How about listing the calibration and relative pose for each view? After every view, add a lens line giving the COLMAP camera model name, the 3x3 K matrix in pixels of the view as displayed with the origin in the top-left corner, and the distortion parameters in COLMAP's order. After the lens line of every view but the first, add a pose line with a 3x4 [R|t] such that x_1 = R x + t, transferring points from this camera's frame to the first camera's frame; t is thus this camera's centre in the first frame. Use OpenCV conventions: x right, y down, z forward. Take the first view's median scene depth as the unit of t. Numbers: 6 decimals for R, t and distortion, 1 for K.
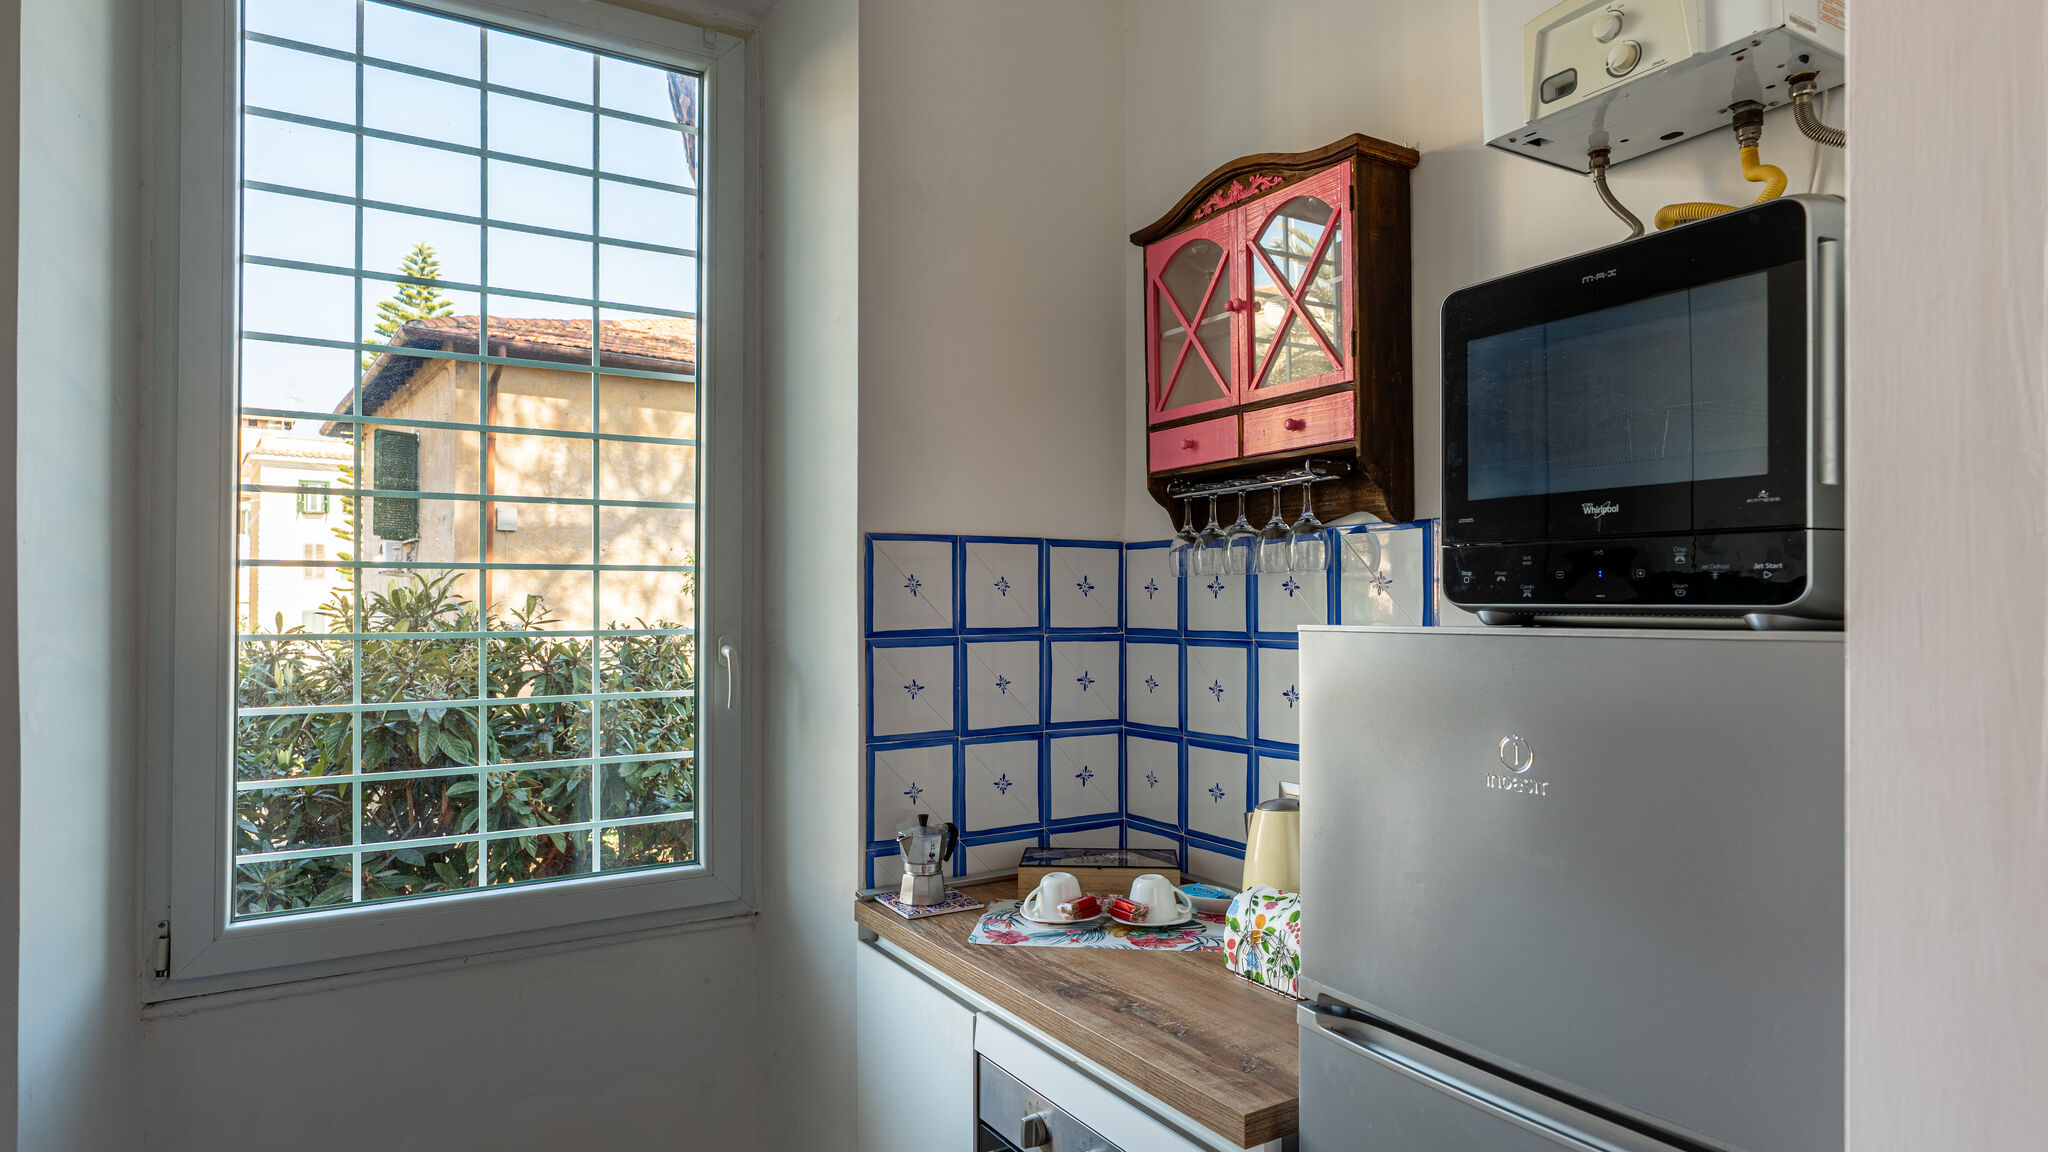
lens RADIAL K [[1126.8, 0, 1030.1], [0, 1126.8, 588.2], [0, 0, 1]] dist [0.001842, 0.000215]
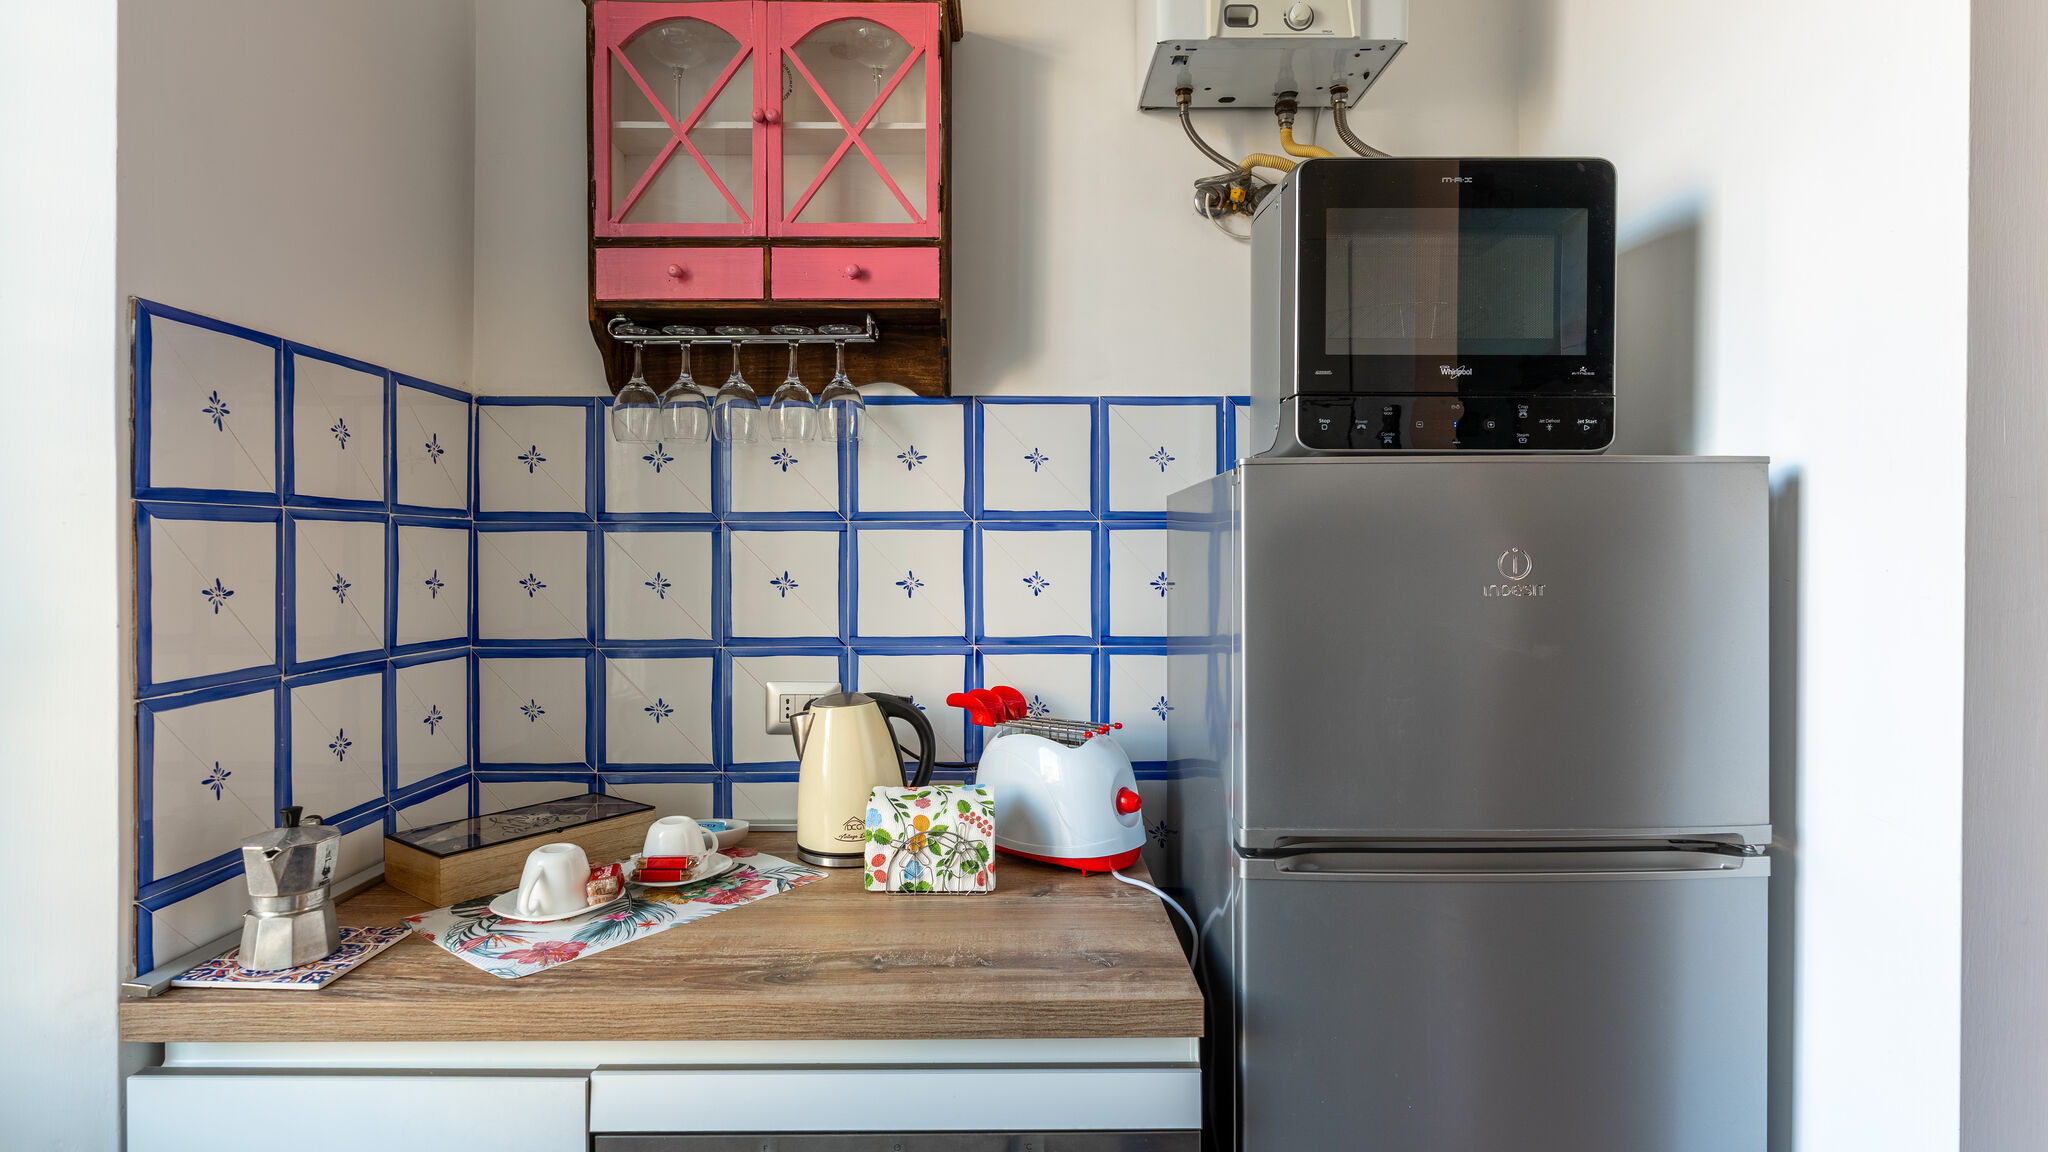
lens RADIAL K [[1014.9, 0, 1021.5], [0, 1014.9, 555.8], [0, 0, 1]] dist [-0.004214, -0.002699]
pose [[0.524925, 0.000977, 0.851148, -0.371573], [-0.012809, 0.999895, 0.006752, 0.070411], [-0.851052, -0.014447, 0.524883, 0.453398]]
